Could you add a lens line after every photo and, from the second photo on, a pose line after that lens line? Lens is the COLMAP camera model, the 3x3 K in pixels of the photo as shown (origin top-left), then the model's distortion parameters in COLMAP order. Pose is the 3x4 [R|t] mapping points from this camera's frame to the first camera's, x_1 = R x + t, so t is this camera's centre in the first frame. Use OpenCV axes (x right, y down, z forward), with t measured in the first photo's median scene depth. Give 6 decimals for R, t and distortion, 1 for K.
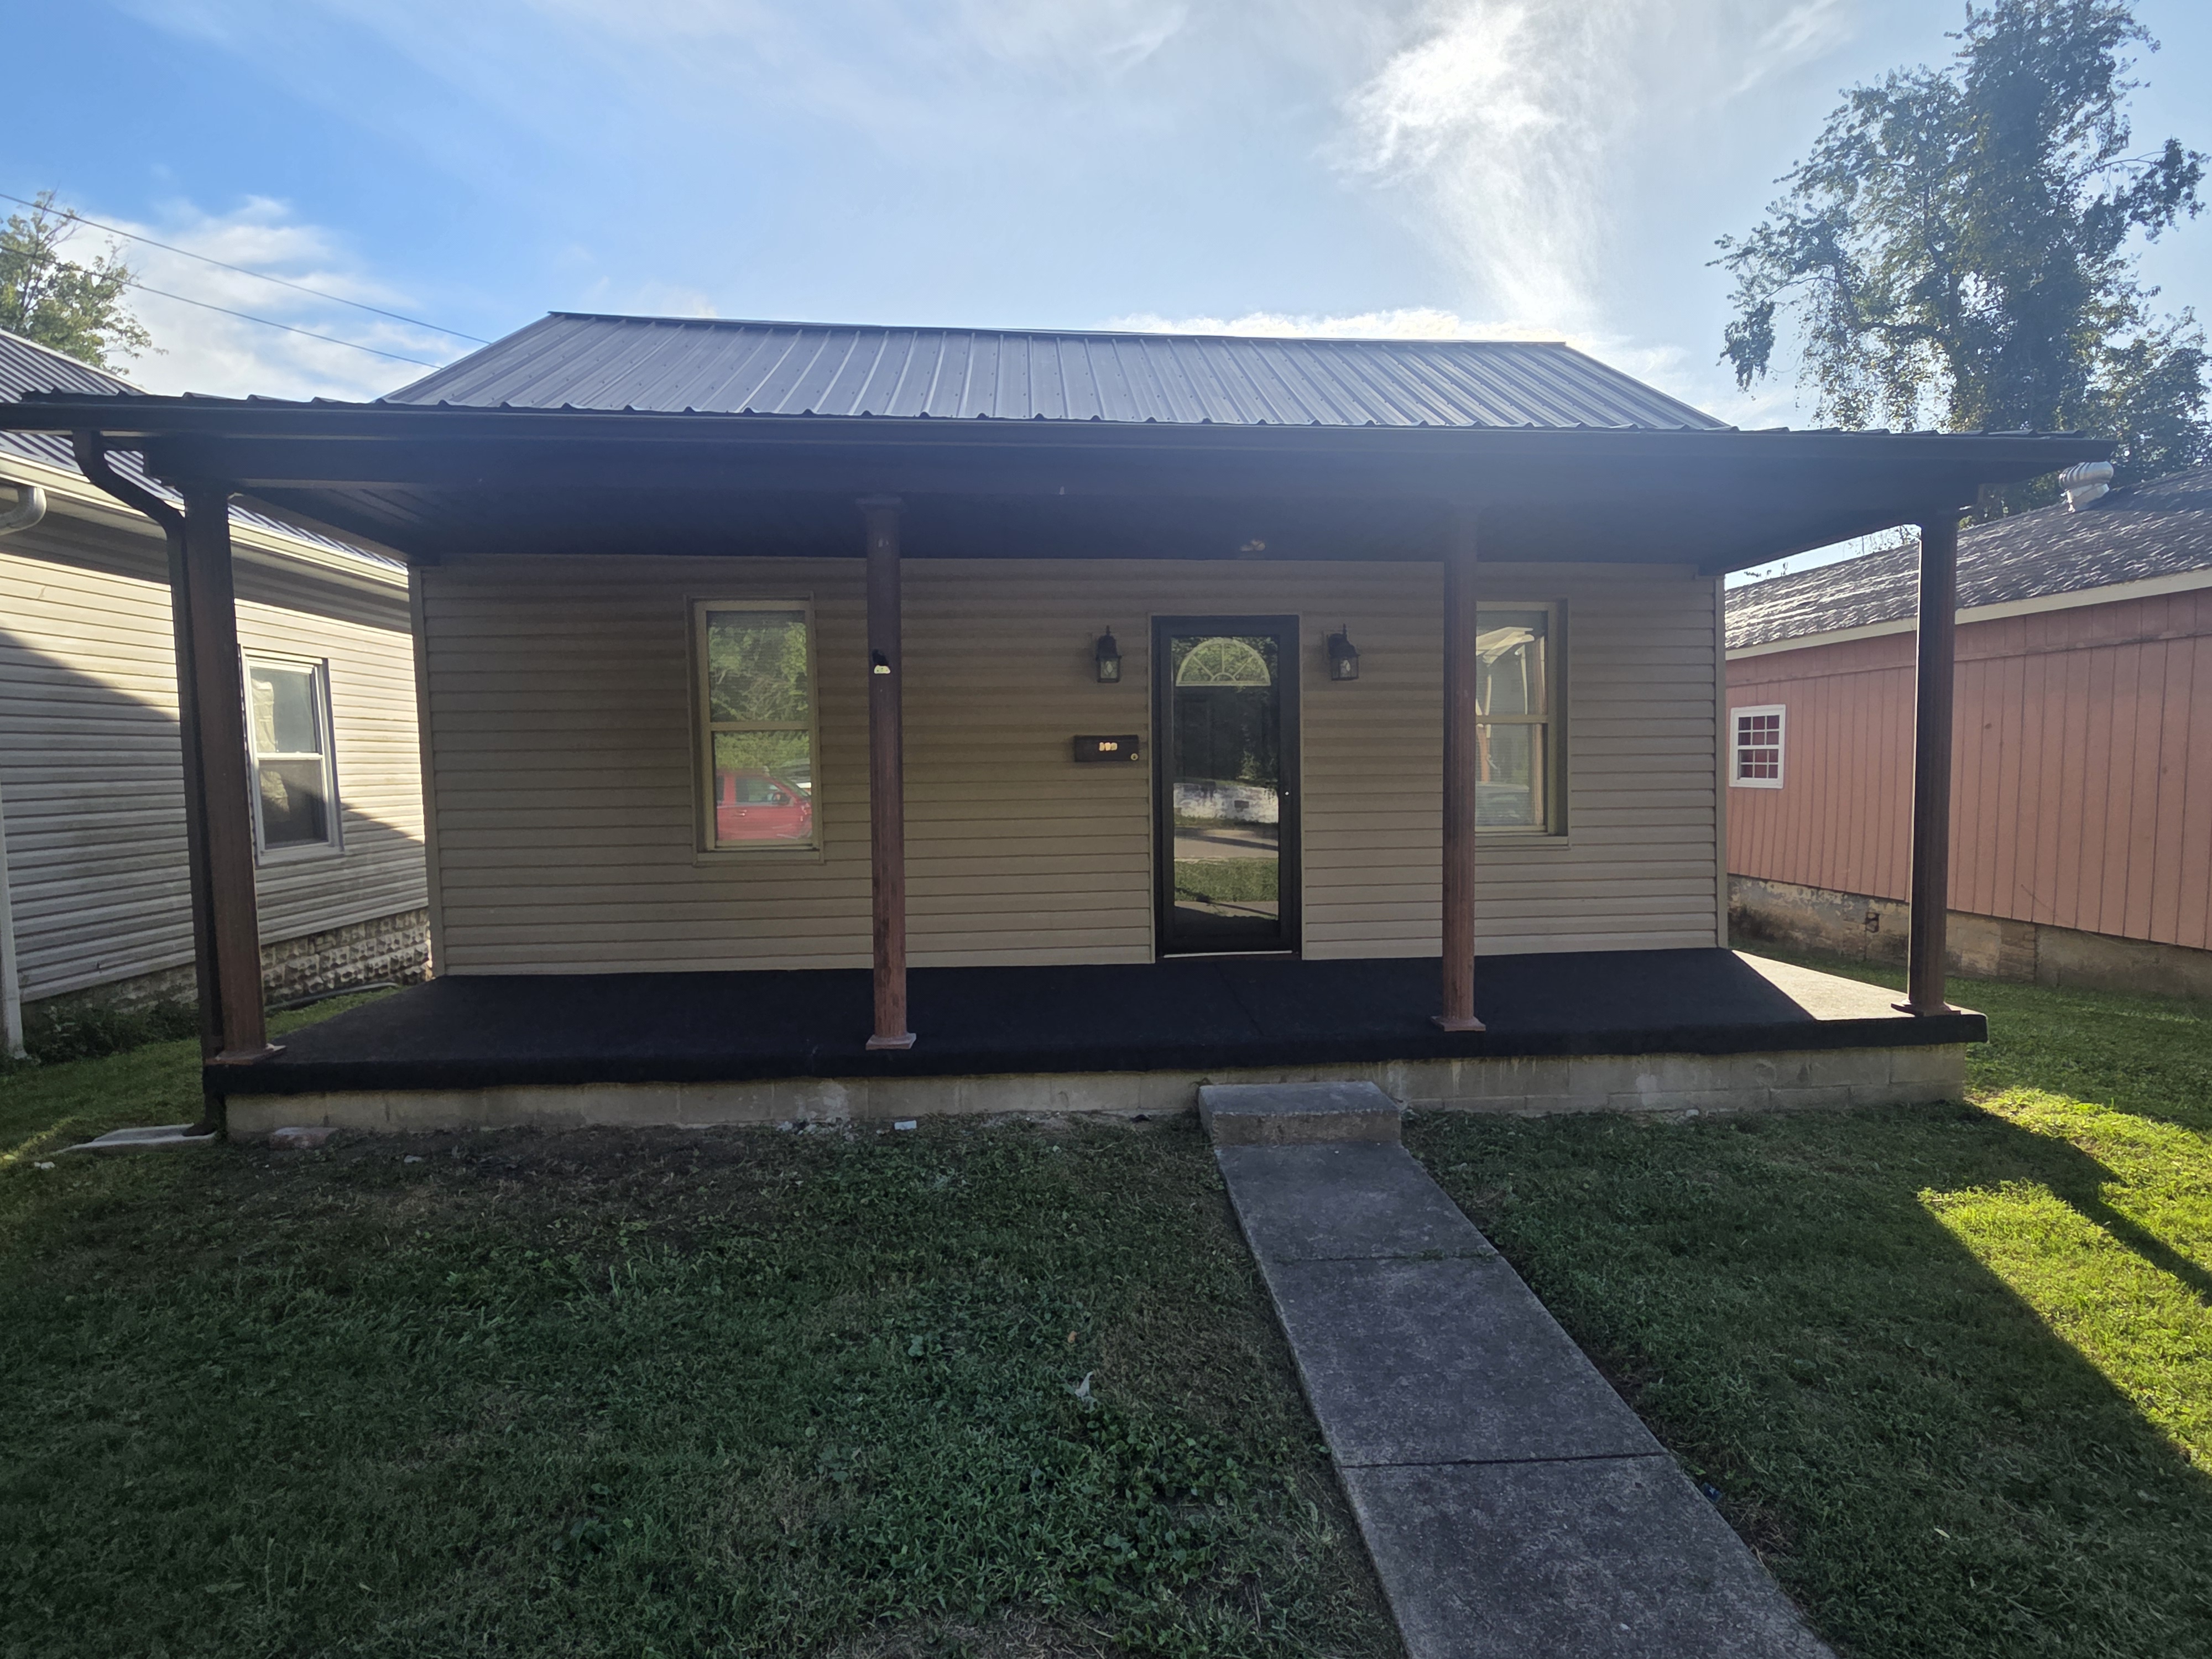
lens RADIAL K [[1070.4, 0, 1106.0], [0, 1070.4, 829.5], [0, 0, 1]] dist [-0.001879, 0.000358]
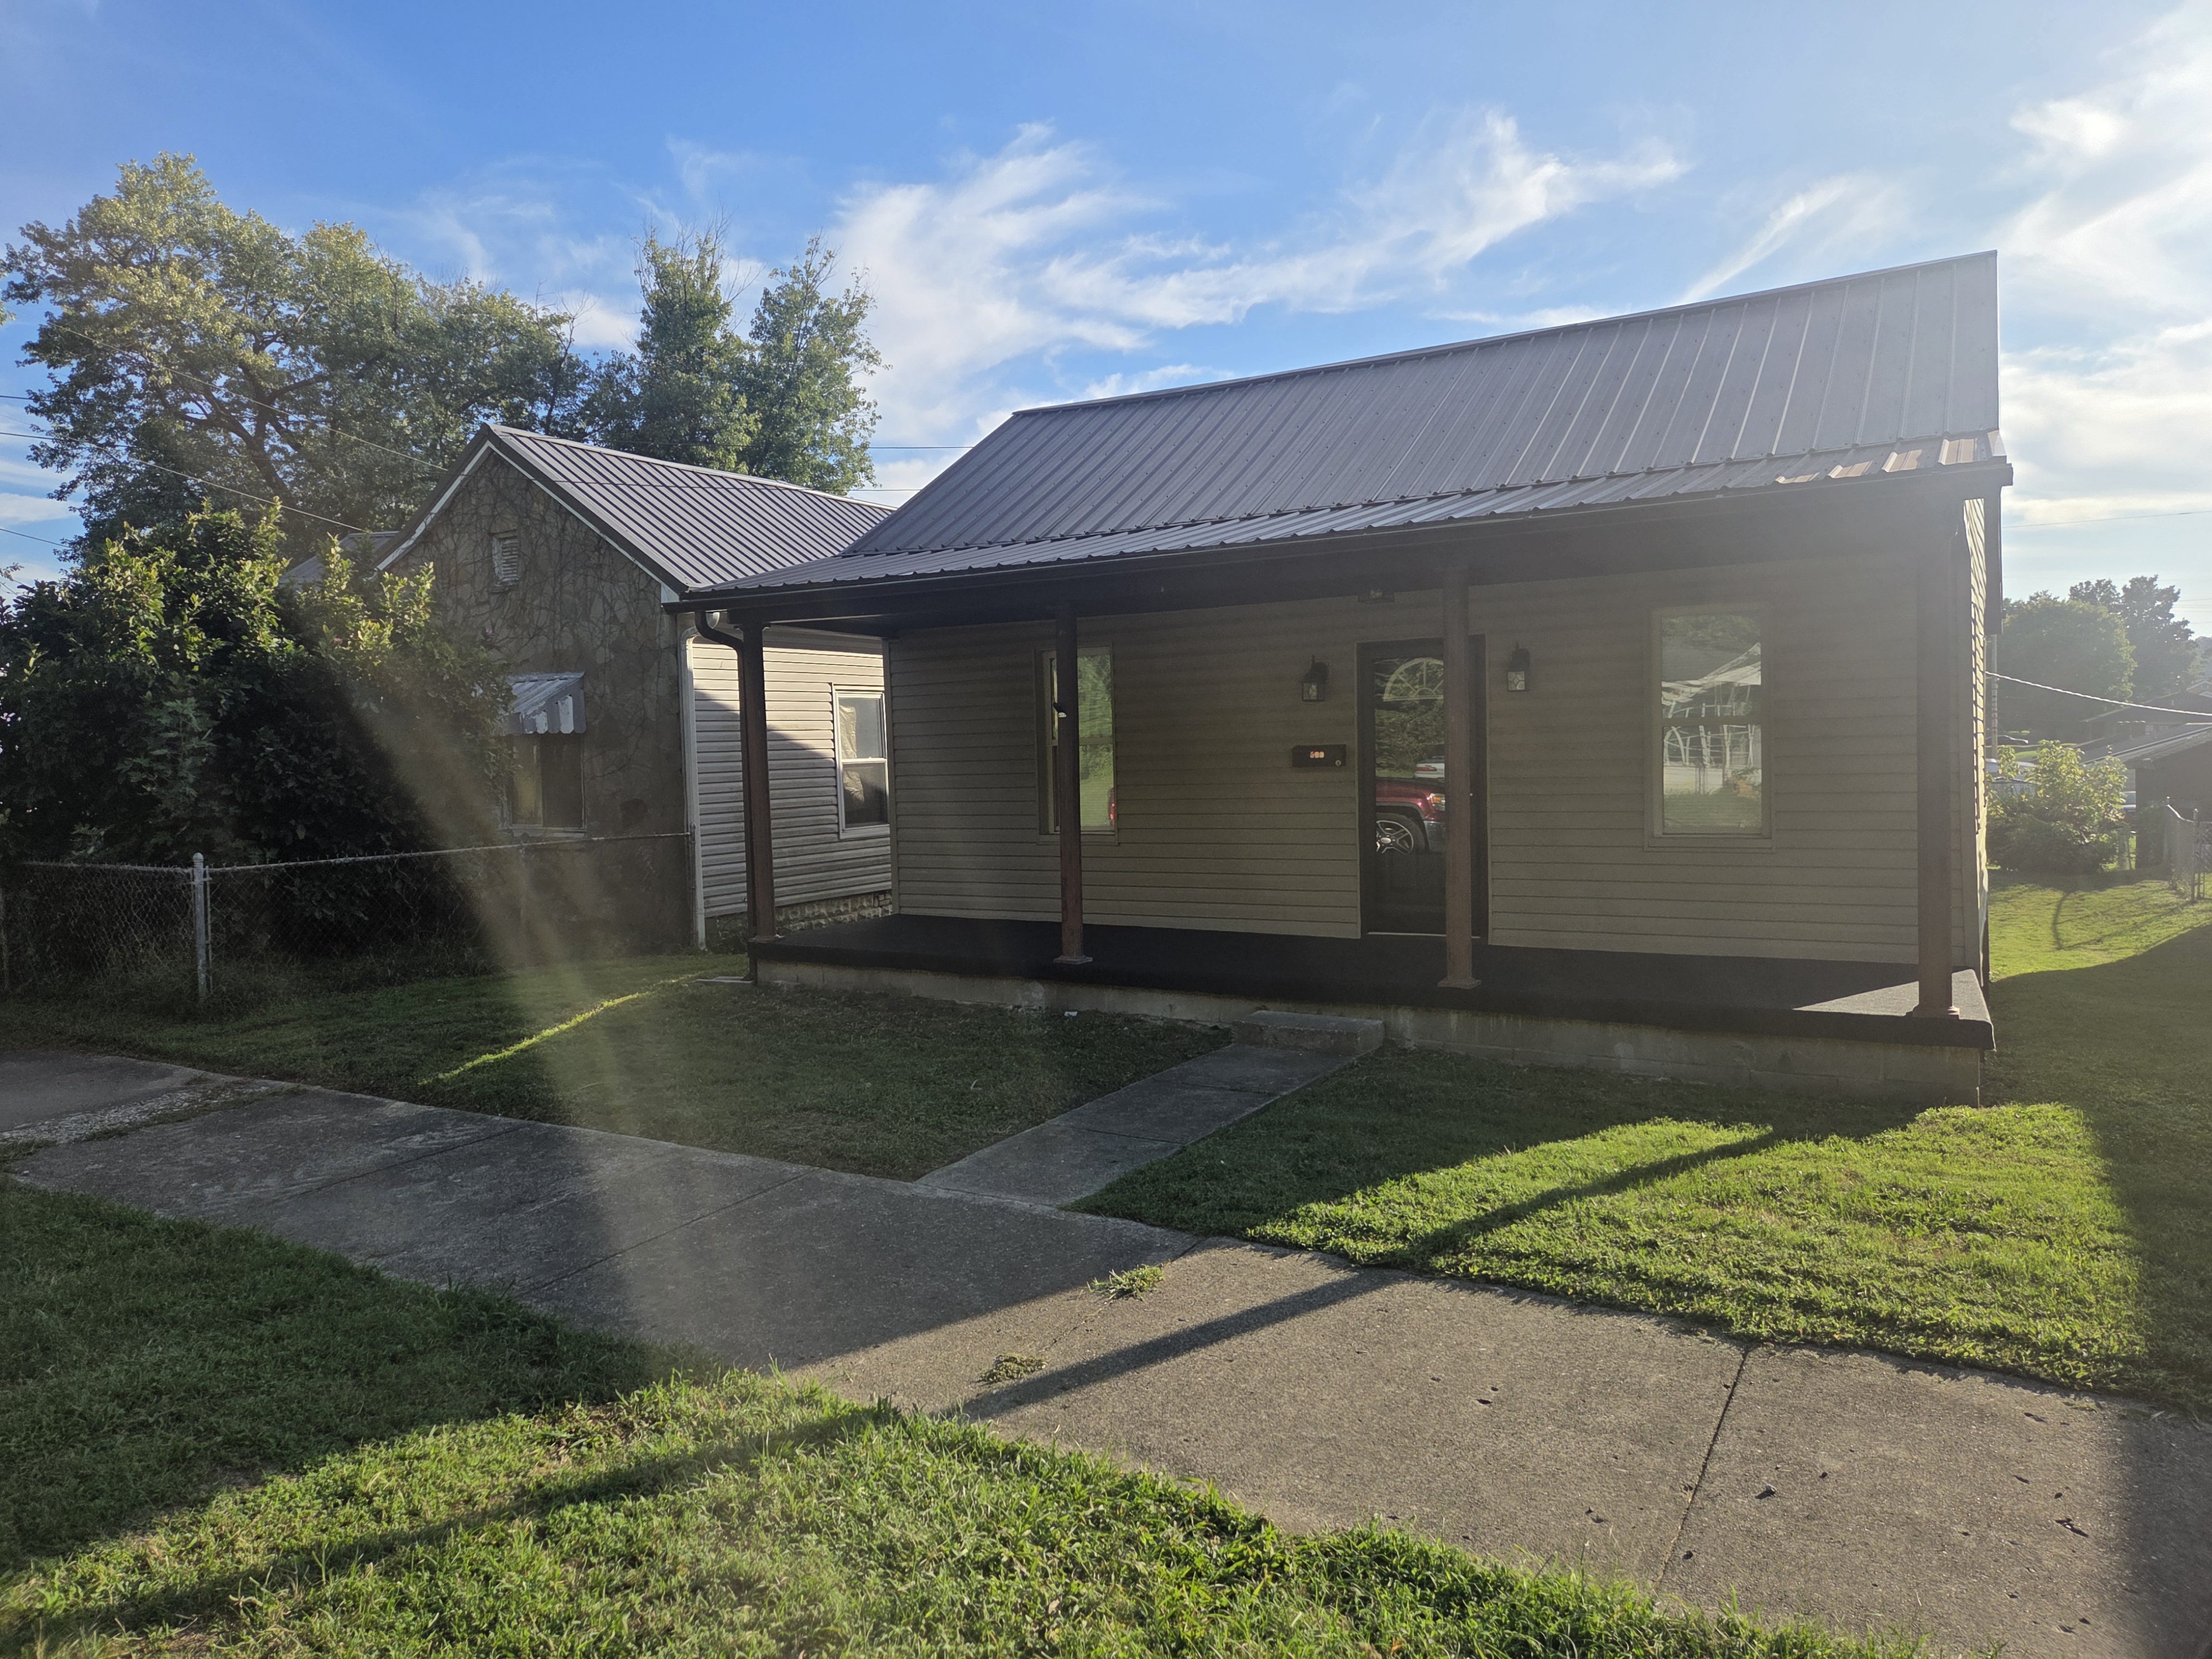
lens RADIAL K [[1478.8, 0, 1106.0], [0, 1478.8, 829.5], [0, 0, 1]] dist [-0.000625, -0.000164]
pose [[0.824959, 0.022860, -0.564730, 0.744547], [-0.022110, 0.999722, 0.008170, -0.001505], [0.564760, 0.005746, 0.825235, -0.504646]]
